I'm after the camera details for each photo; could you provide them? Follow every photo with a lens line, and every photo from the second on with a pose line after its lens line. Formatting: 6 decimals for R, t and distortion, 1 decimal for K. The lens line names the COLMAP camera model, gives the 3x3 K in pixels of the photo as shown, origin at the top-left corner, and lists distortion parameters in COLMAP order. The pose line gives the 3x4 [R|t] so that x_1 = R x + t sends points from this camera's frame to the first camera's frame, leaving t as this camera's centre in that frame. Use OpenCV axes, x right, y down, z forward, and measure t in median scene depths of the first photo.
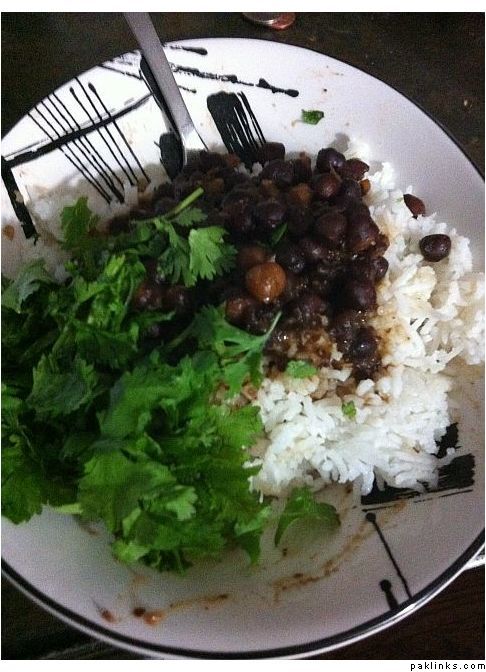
lens RADIAL K [[601.0, 0, 243.0], [0, 601.0, 336.0], [0, 0, 1]] dist [-0.001579, -0.016501]
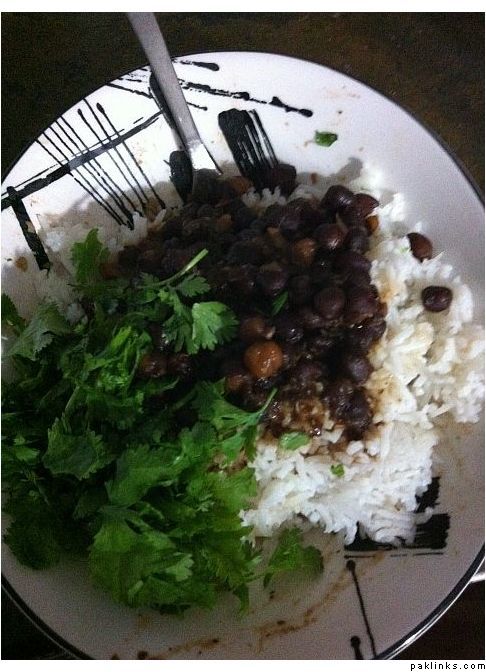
lens RADIAL K [[601.0, 0, 243.0], [0, 601.0, 336.0], [0, 0, 1]] dist [-0.001579, -0.016501]
pose [[0.998850, 0.033668, -0.034146, 0.033401], [-0.026842, 0.982622, 0.183666, -0.294757], [0.039736, -0.182538, 0.982395, -0.025165]]
